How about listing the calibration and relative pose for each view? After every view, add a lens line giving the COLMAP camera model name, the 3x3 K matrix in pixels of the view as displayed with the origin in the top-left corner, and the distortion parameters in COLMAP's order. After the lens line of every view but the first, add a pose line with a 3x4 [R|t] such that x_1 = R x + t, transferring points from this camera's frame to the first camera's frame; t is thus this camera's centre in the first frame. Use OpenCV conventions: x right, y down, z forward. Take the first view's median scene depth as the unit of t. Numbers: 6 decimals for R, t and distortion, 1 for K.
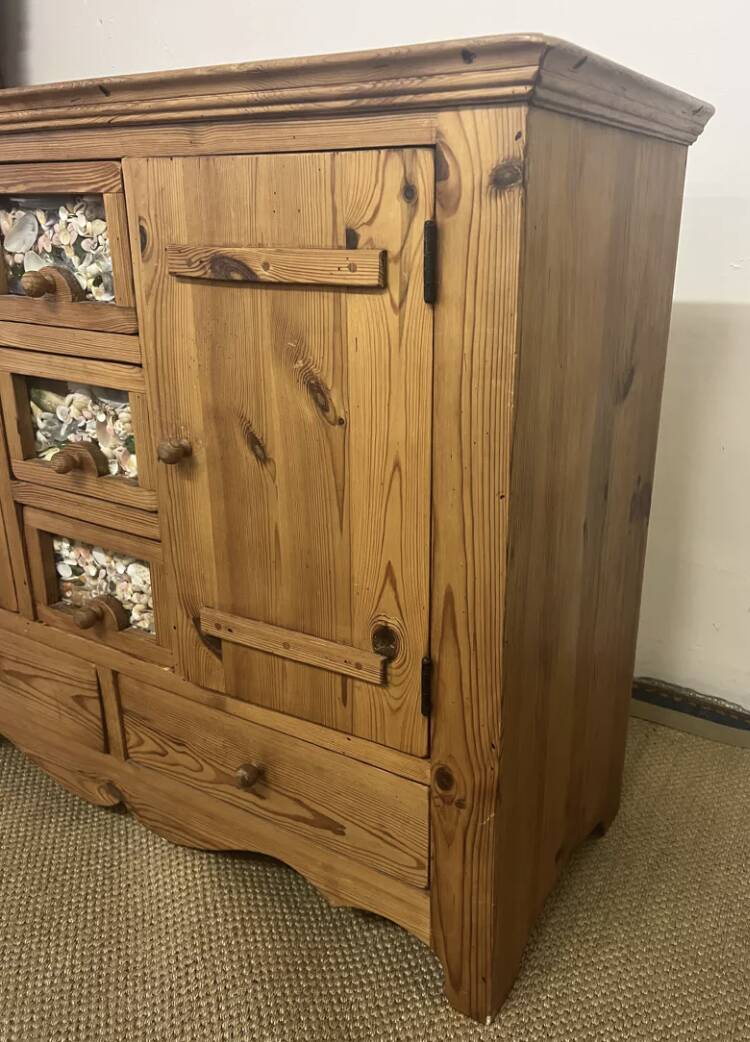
lens RADIAL K [[862.2, 0, 422.6], [0, 862.2, 547.0], [0, 0, 1]] dist [0.066007, -0.078404]
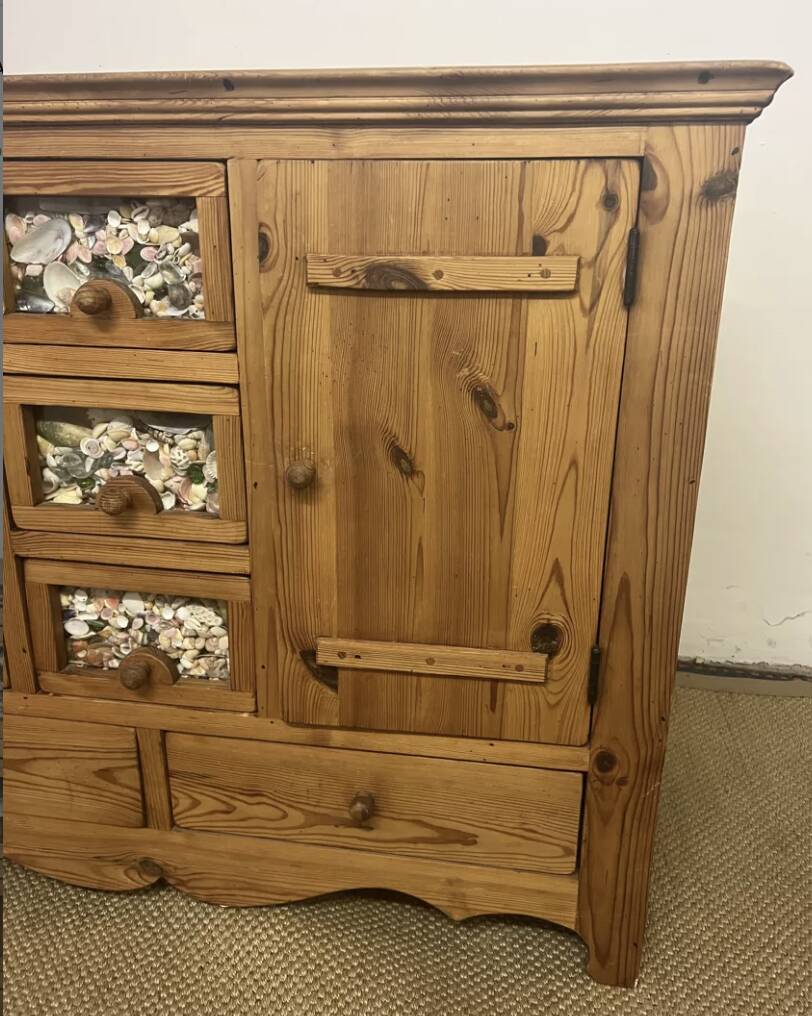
lens RADIAL K [[841.3, 0, 418.5], [0, 841.3, 516.5], [0, 0, 1]] dist [0.062564, -0.065291]
pose [[0.926834, -0.120398, 0.355646, -0.468149], [0.129190, 0.991619, -0.000979, -0.046051], [-0.352547, 0.046853, 0.934620, 0.110457]]
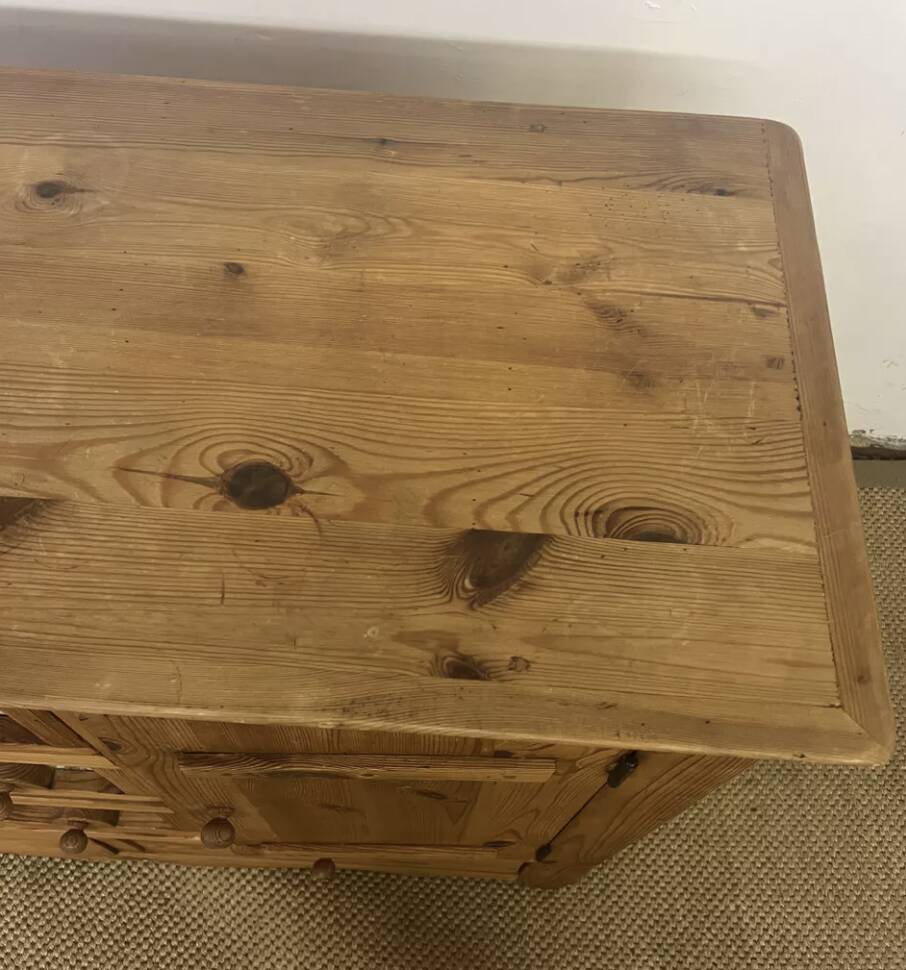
lens RADIAL K [[920.3, 0, 457.8], [0, 920.3, 535.3], [0, 0, 1]] dist [0.015501, 0.000000]
pose [[0.880482, -0.409475, 0.238916, -0.174438], [0.132211, 0.696051, 0.705714, -0.814293], [-0.455270, -0.589782, 0.666998, 0.469710]]
